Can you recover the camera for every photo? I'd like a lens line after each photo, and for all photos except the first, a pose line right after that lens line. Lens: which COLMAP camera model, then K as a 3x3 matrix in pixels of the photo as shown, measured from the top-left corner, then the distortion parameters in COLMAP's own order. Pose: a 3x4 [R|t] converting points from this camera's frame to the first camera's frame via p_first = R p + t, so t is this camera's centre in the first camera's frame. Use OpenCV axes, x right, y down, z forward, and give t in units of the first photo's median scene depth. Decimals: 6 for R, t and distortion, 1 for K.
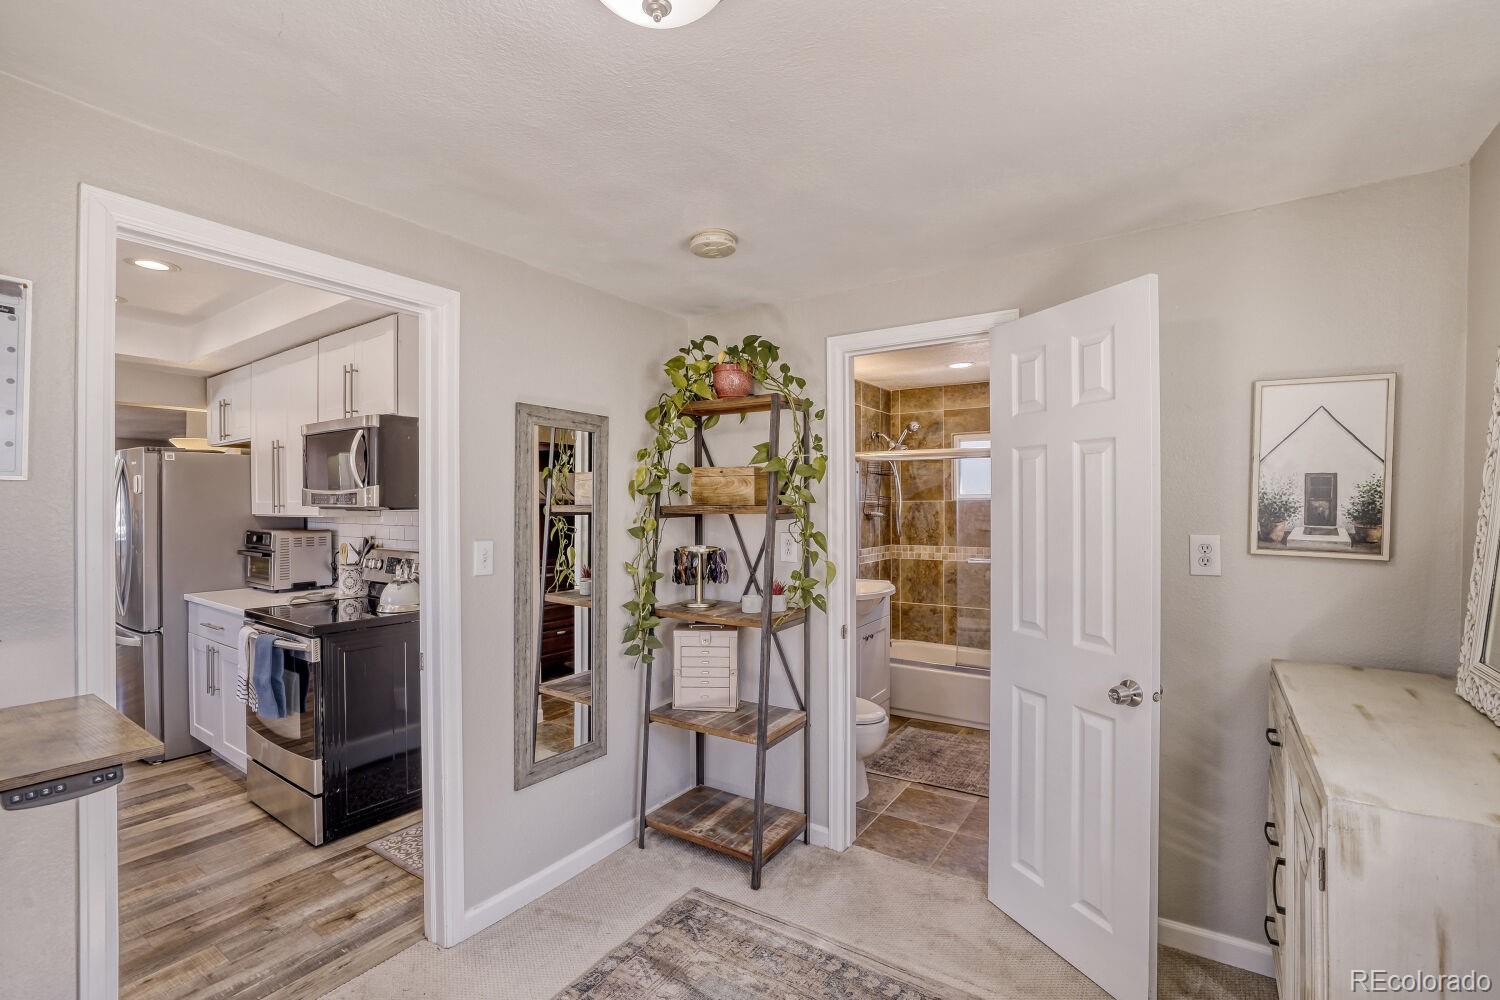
lens RADIAL K [[665.1, 0, 746.5], [0, 665.1, 502.4], [0, 0, 1]] dist [-0.028806, 0.006838]
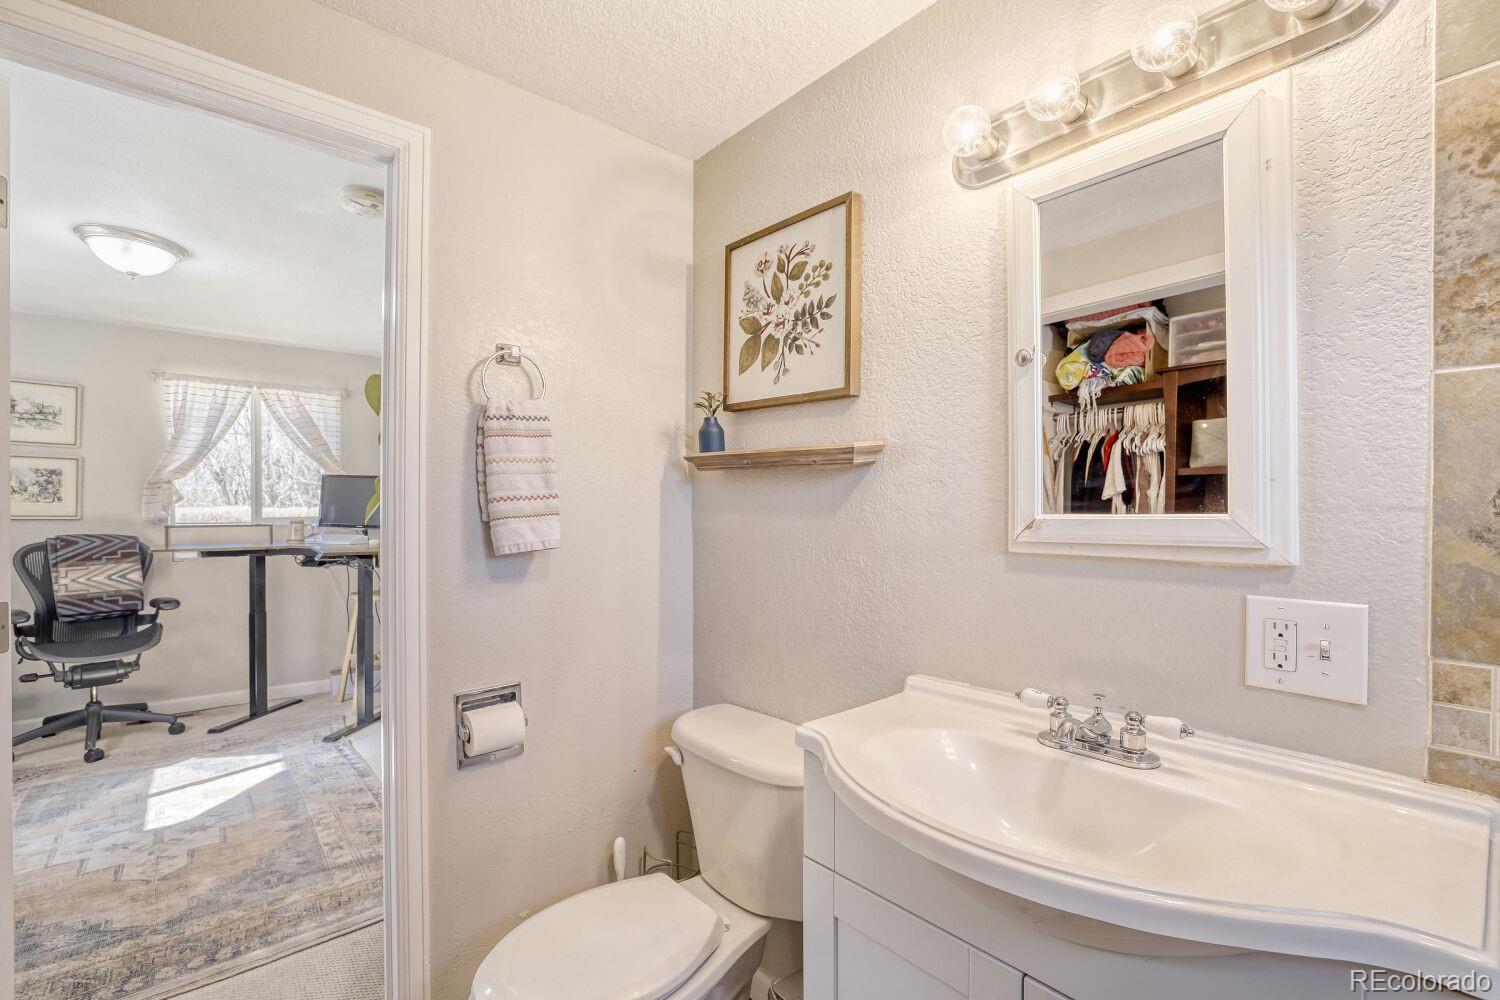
lens RADIAL K [[665.1, 0, 762.1], [0, 665.1, 508.2], [0, 0, 1]] dist [-0.028806, 0.006838]
pose [[-0.260614, 0.000556, -0.965443, 0.346539], [0.001643, 0.999999, 0.000132, 0.034716], [0.965442, -0.001552, -0.260615, 0.836477]]
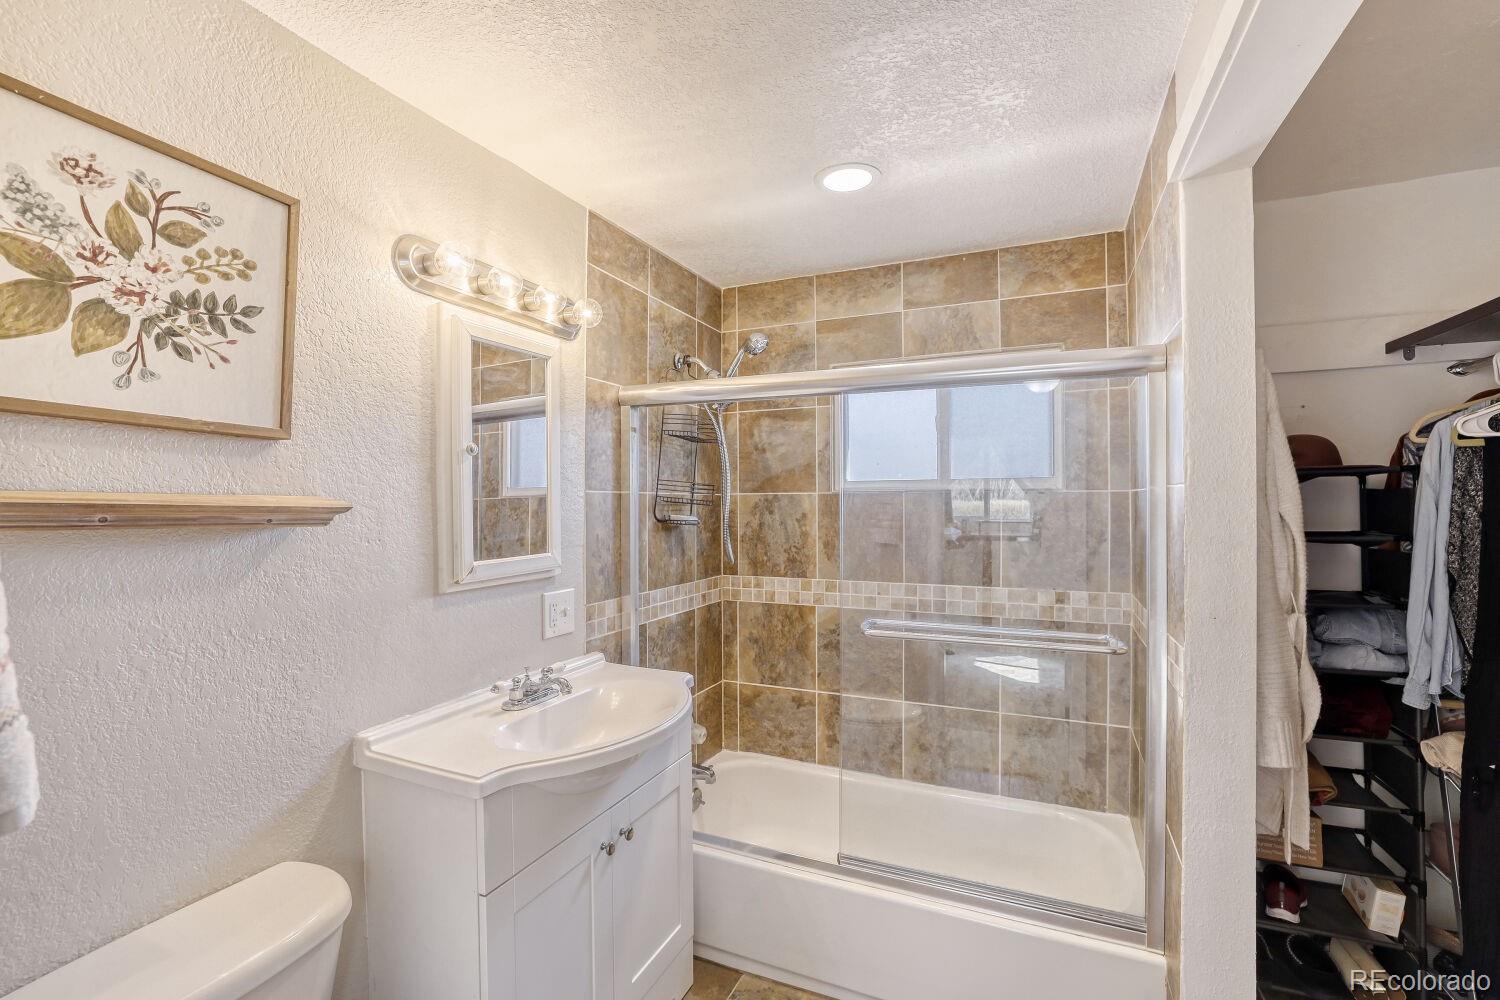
lens RADIAL K [[665.1, 0, 749.2], [0, 665.1, 502.6], [0, 0, 1]] dist [-0.028806, 0.006838]
pose [[0.986040, -0.001901, 0.166500, 0.156492], [0.001191, 0.999990, 0.004363, 0.002979], [-0.166507, -0.004103, 0.986032, 0.487355]]
